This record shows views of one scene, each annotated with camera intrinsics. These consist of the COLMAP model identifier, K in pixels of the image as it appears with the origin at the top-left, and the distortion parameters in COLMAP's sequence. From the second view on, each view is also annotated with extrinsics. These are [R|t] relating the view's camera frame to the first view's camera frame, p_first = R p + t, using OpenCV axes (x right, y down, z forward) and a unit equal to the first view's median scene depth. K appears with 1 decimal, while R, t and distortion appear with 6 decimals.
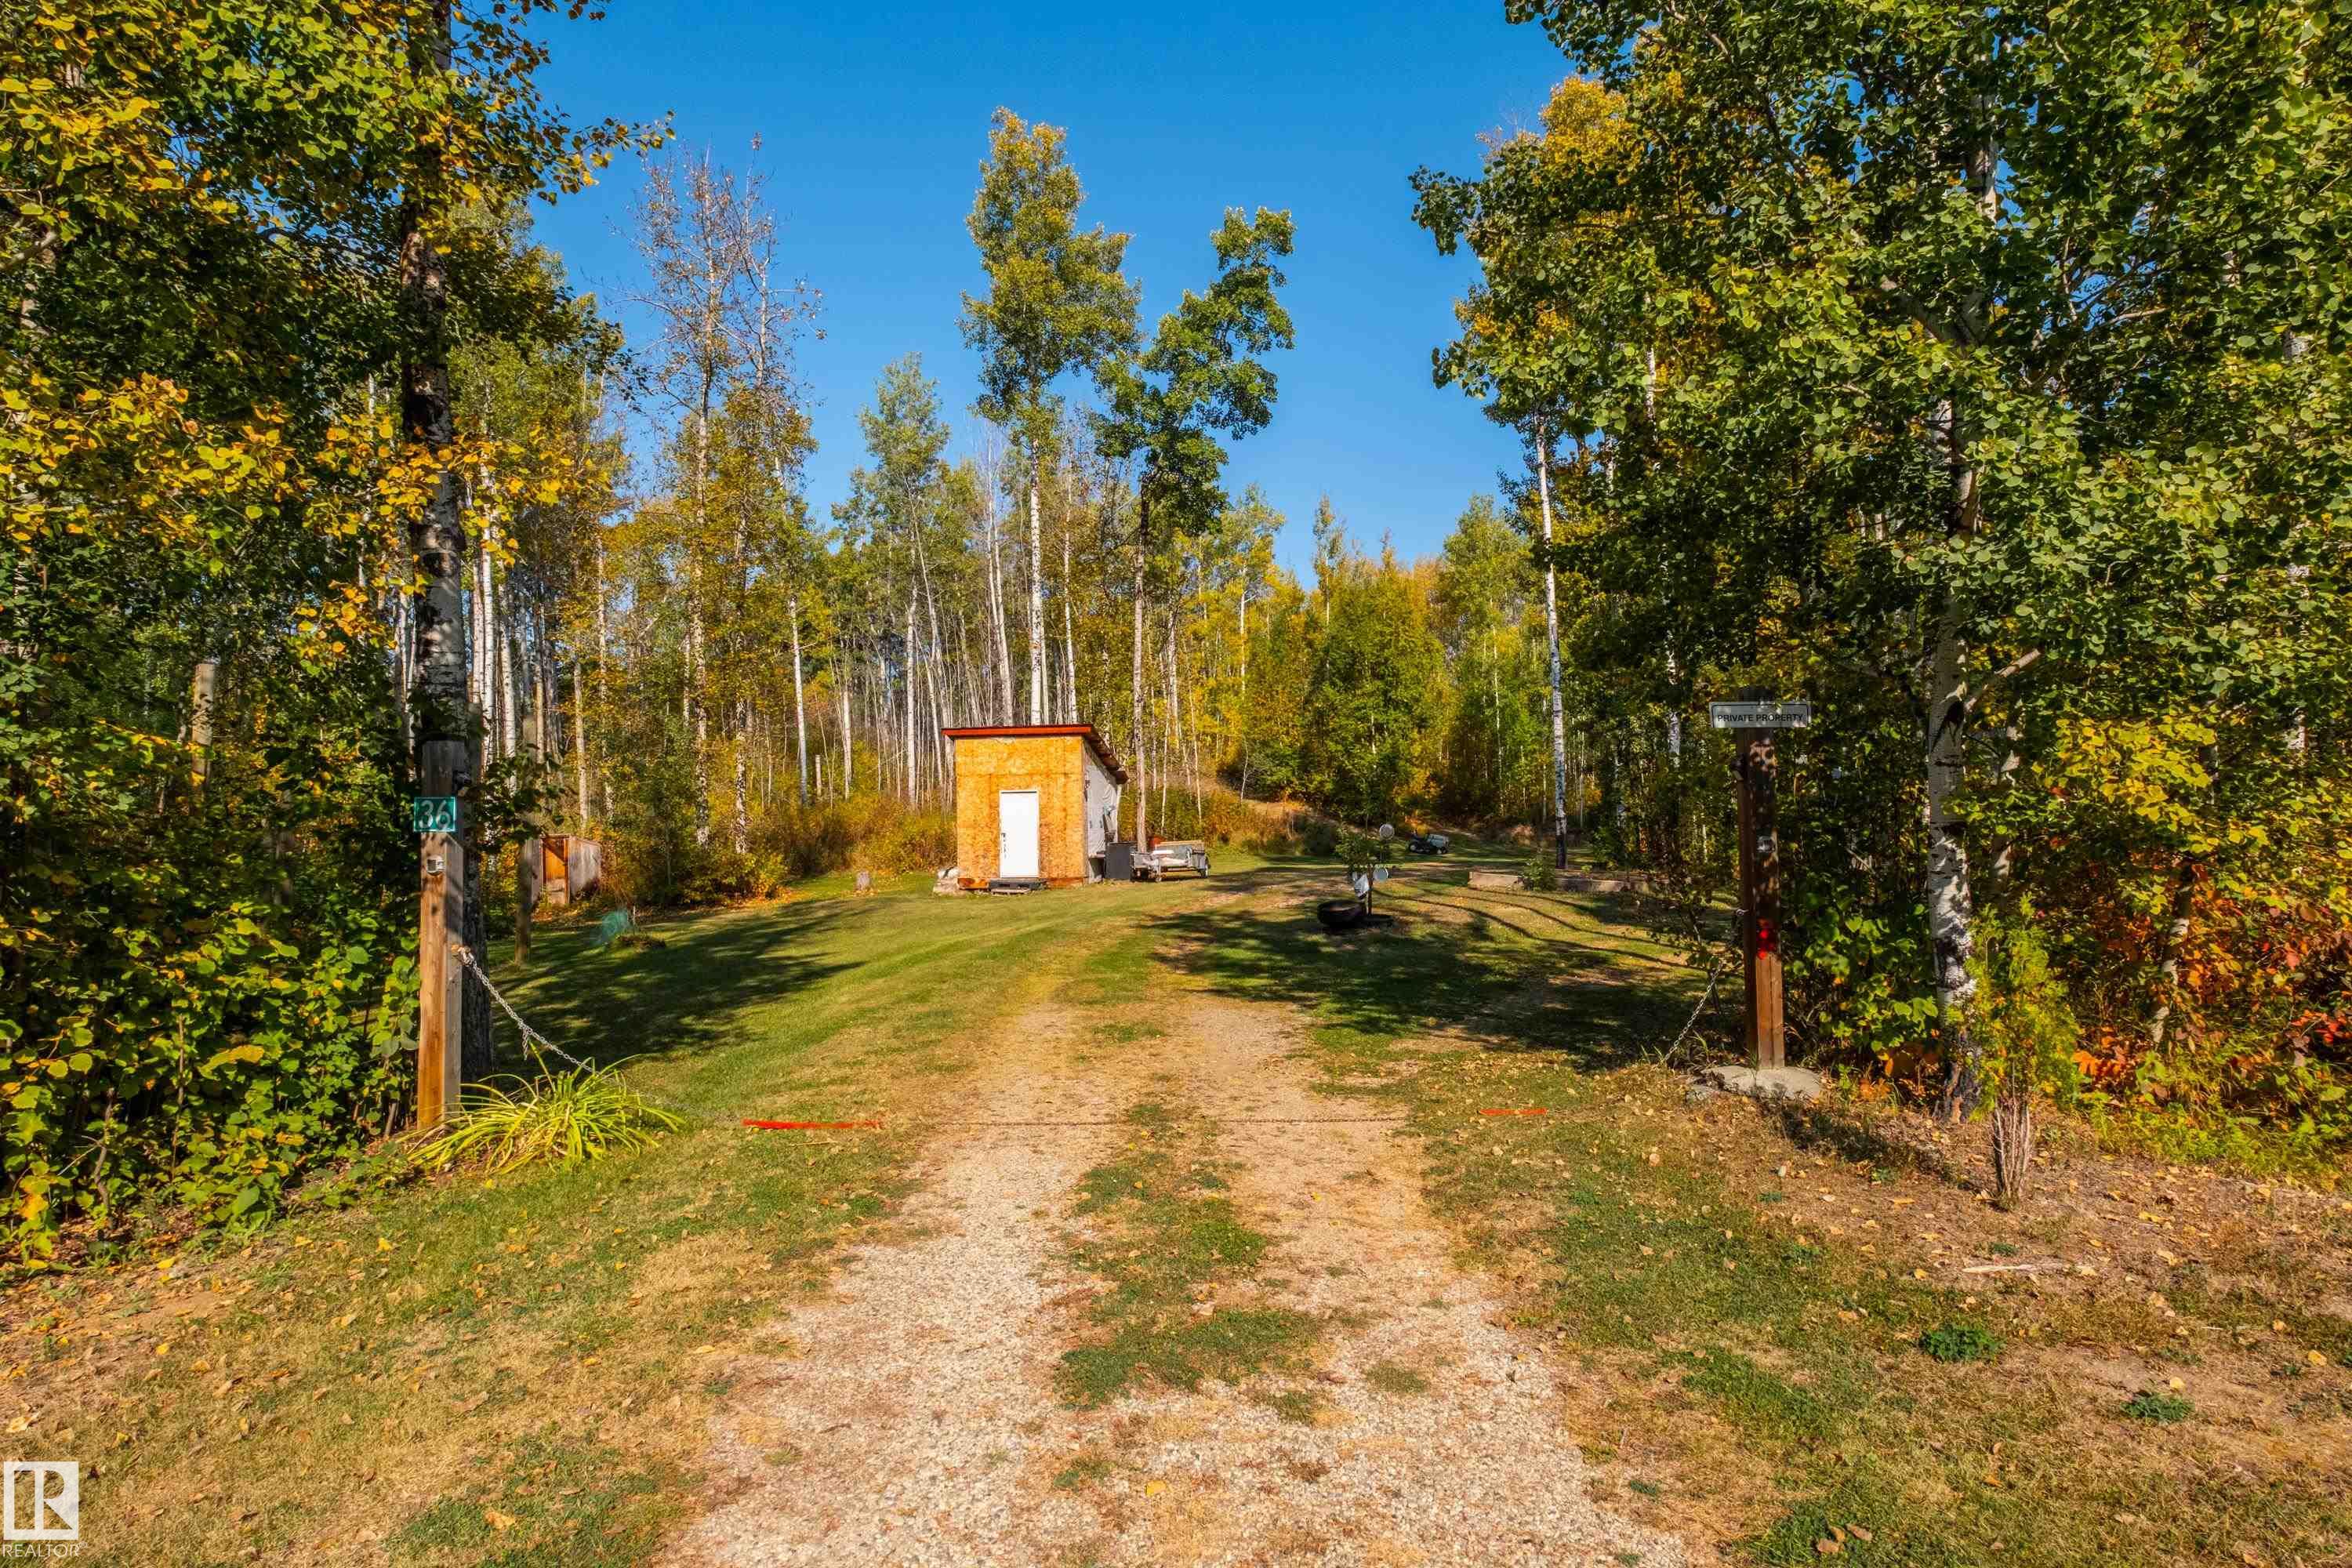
lens RADIAL K [[1157.0, 0, 1182.0], [0, 1157.0, 795.3], [0, 0, 1]] dist [-0.005361, -0.000408]
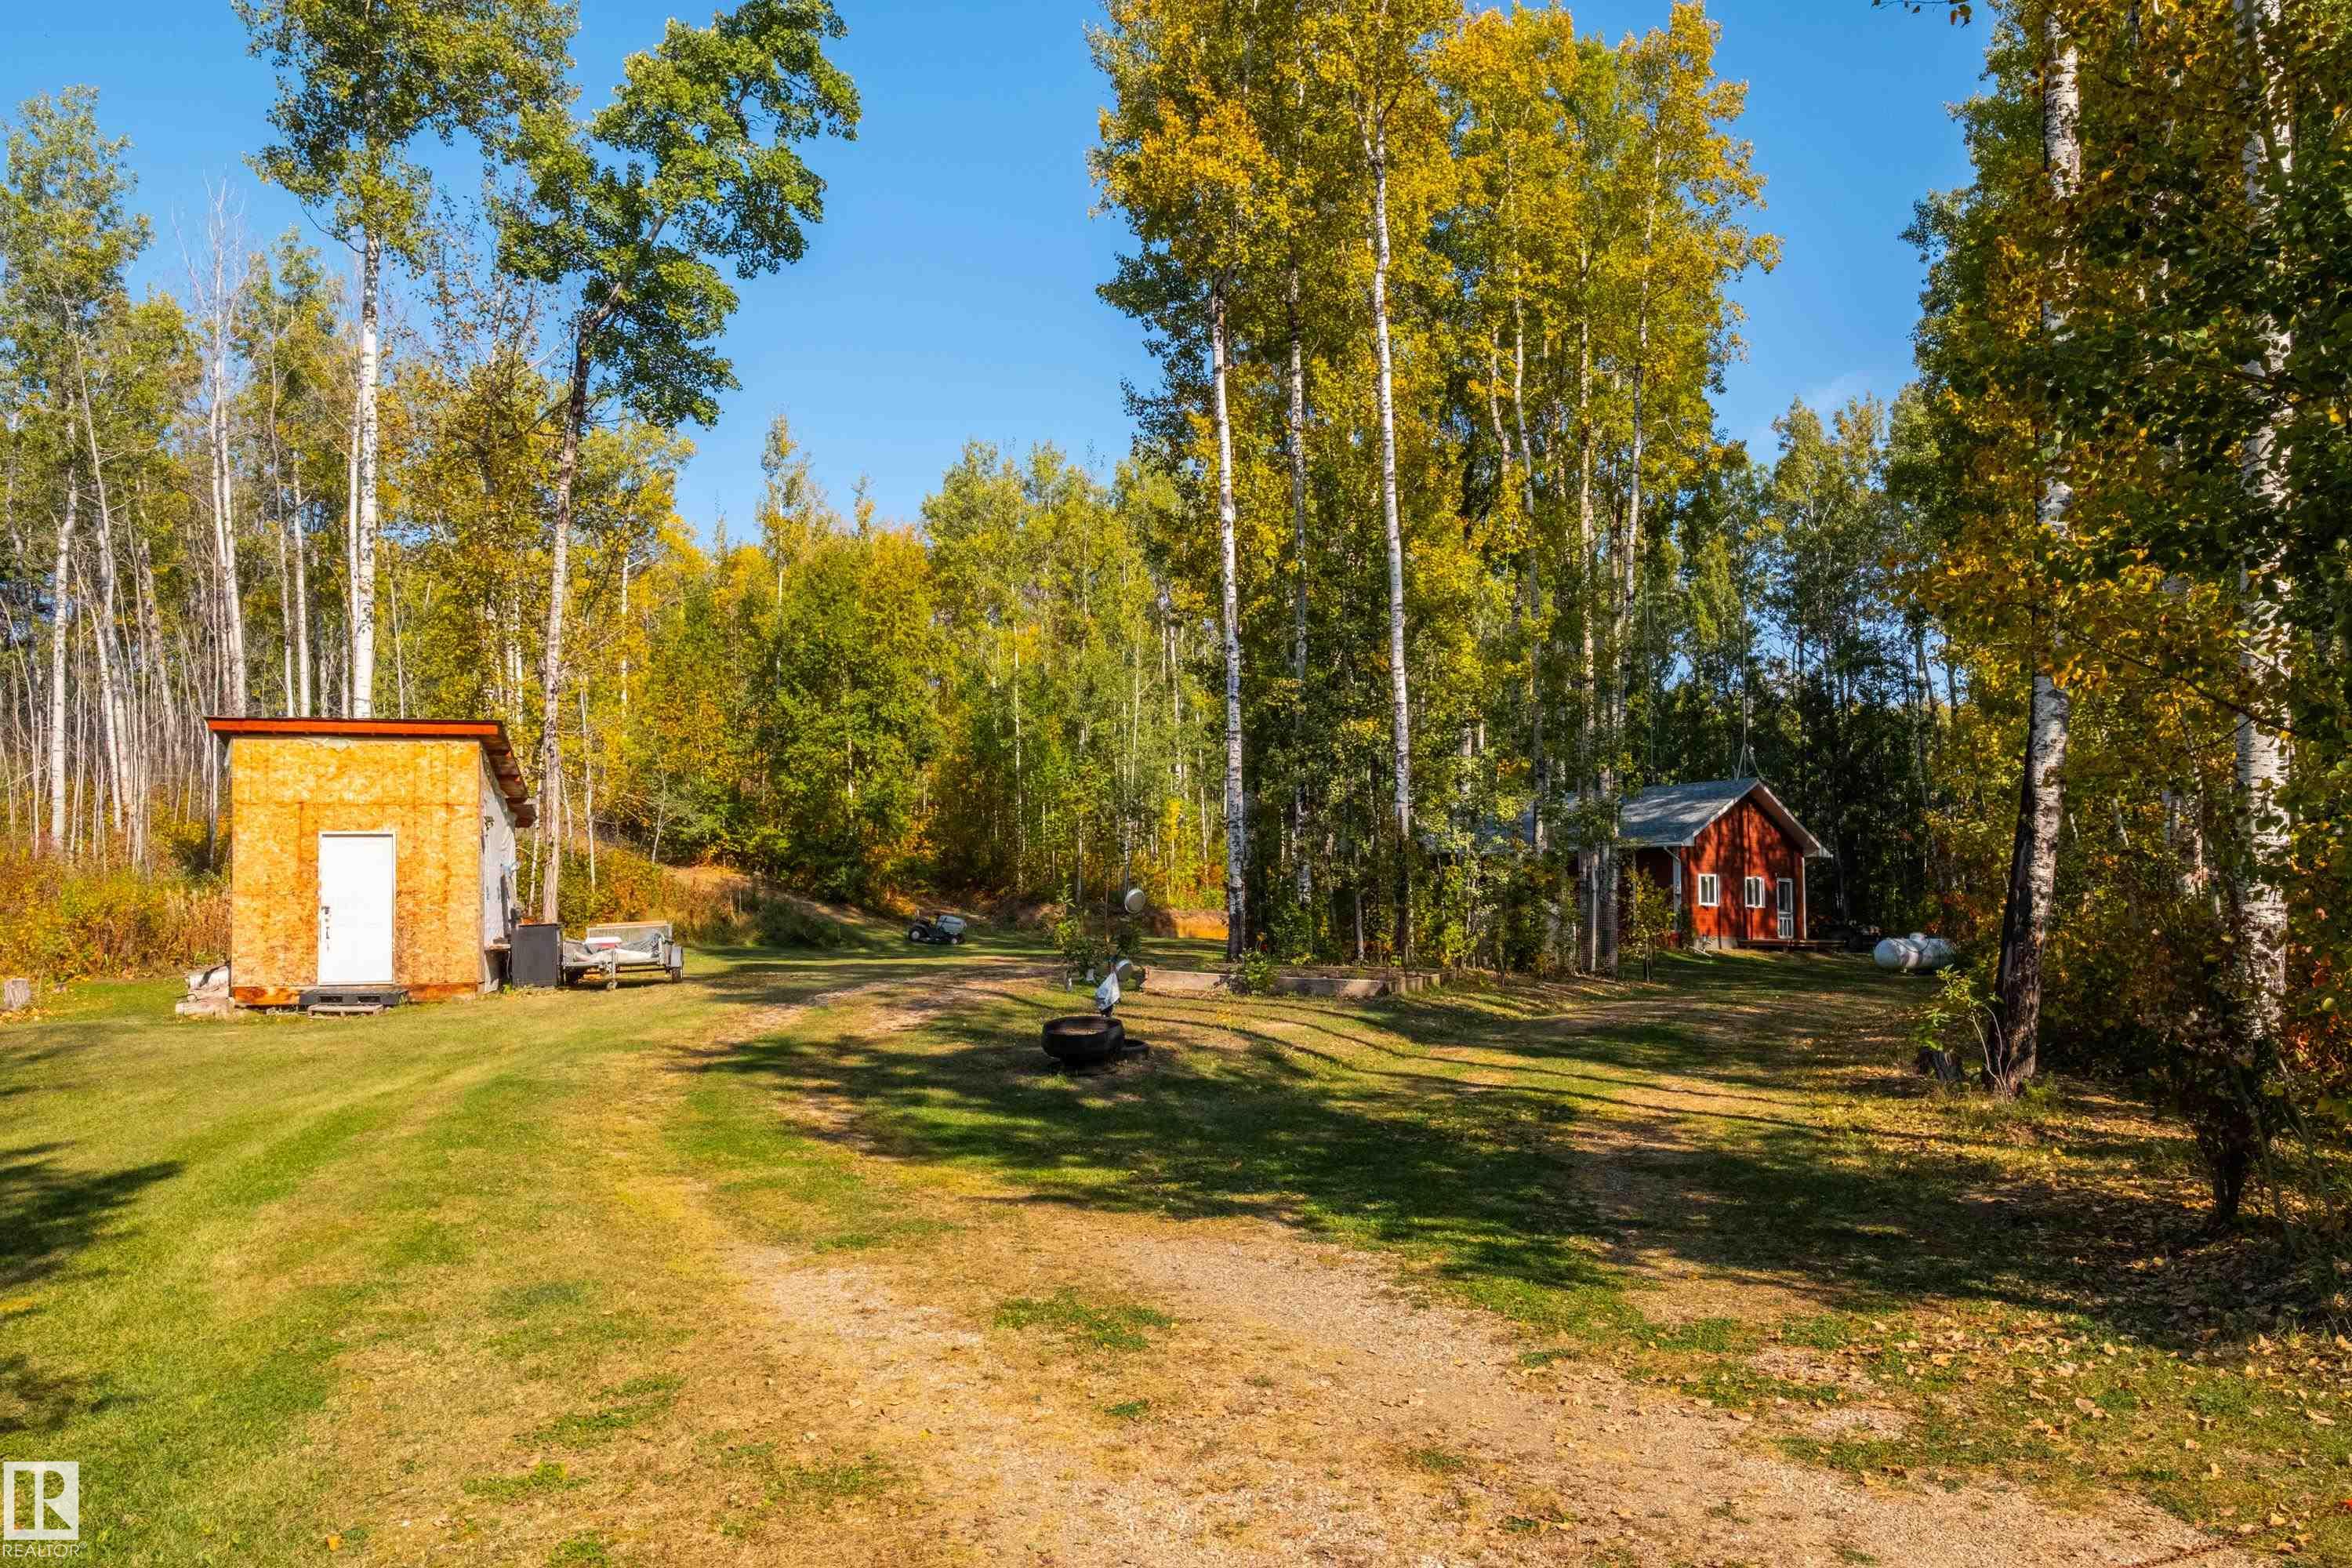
lens RADIAL K [[1664.2, 0, 1152.0], [0, 1664.2, 847.0], [0, 0, 1]] dist [-0.002109, -0.001148]
pose [[0.934817, 0.018367, 0.354656, -0.058746], [-0.015444, 0.999819, -0.011072, 0.005545], [-0.354795, 0.004873, 0.934931, 0.084759]]
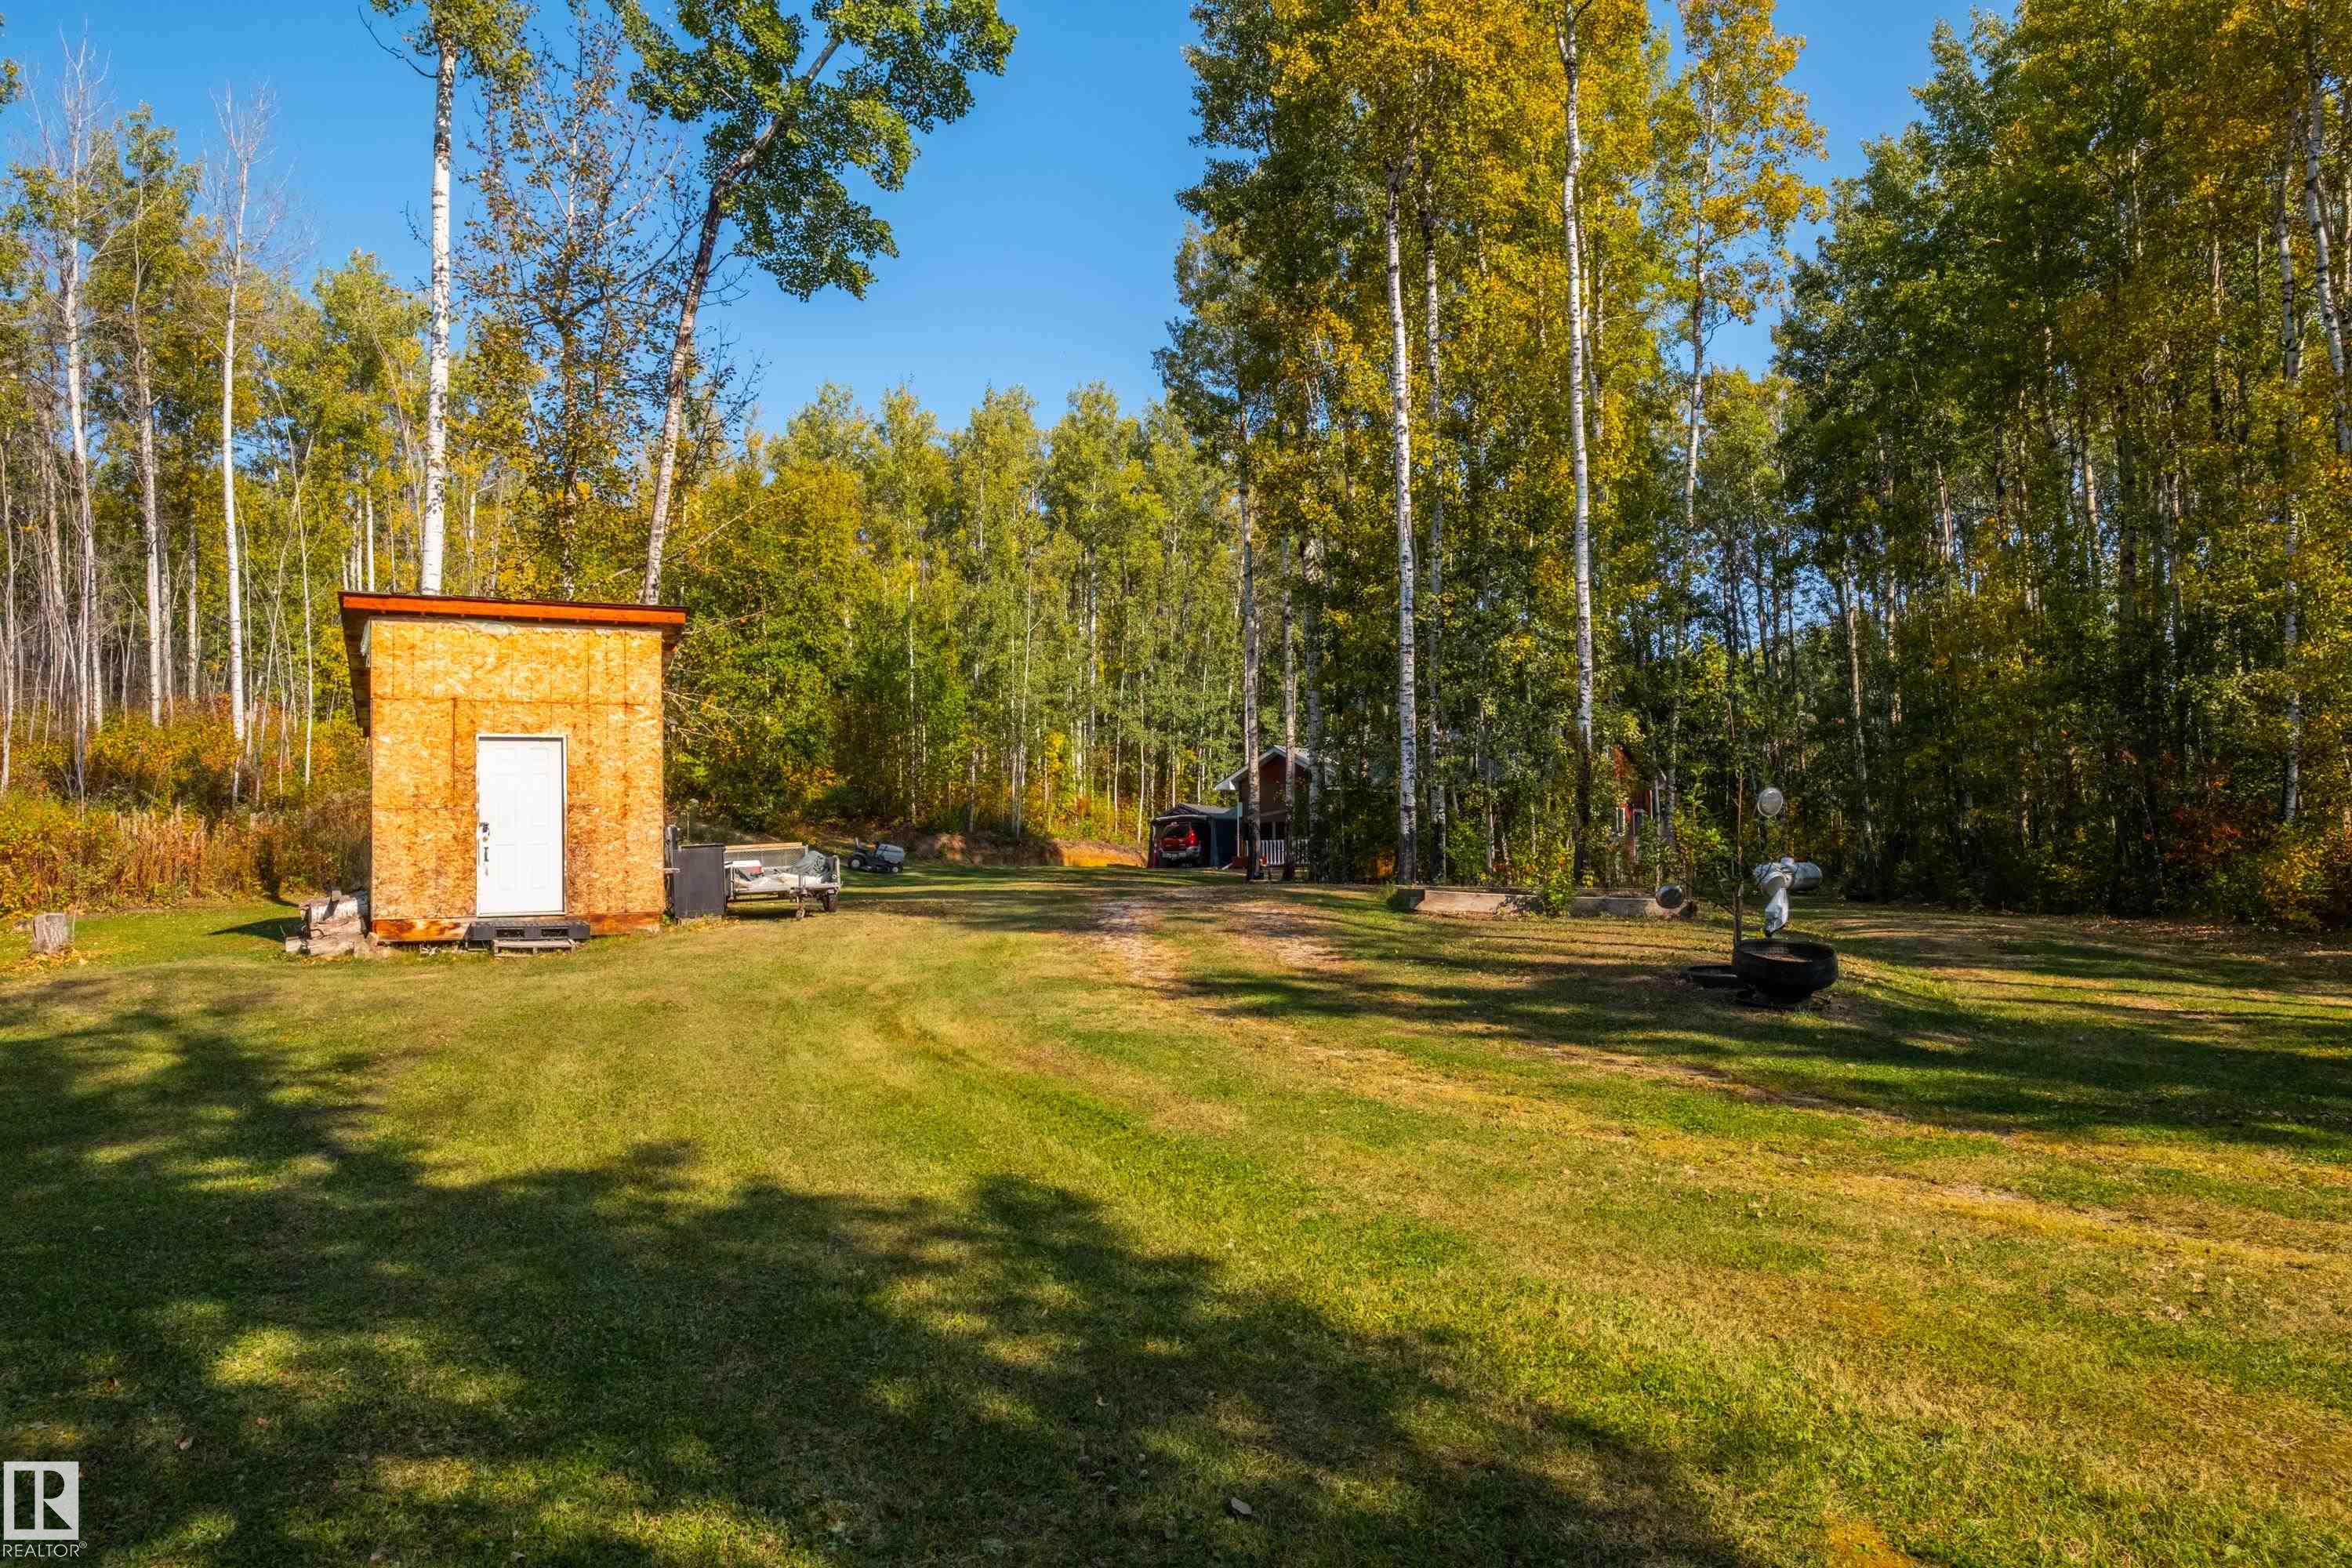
lens RADIAL K [[1537.1, 0, 1177.5], [0, 1537.1, 786.4], [0, 0, 1]] dist [-0.001084, -0.003103]
pose [[0.859971, 0.021226, 0.509902, -0.207487], [-0.016593, 0.999769, -0.013634, 0.019190], [-0.510074, 0.003264, 0.860125, 0.278922]]
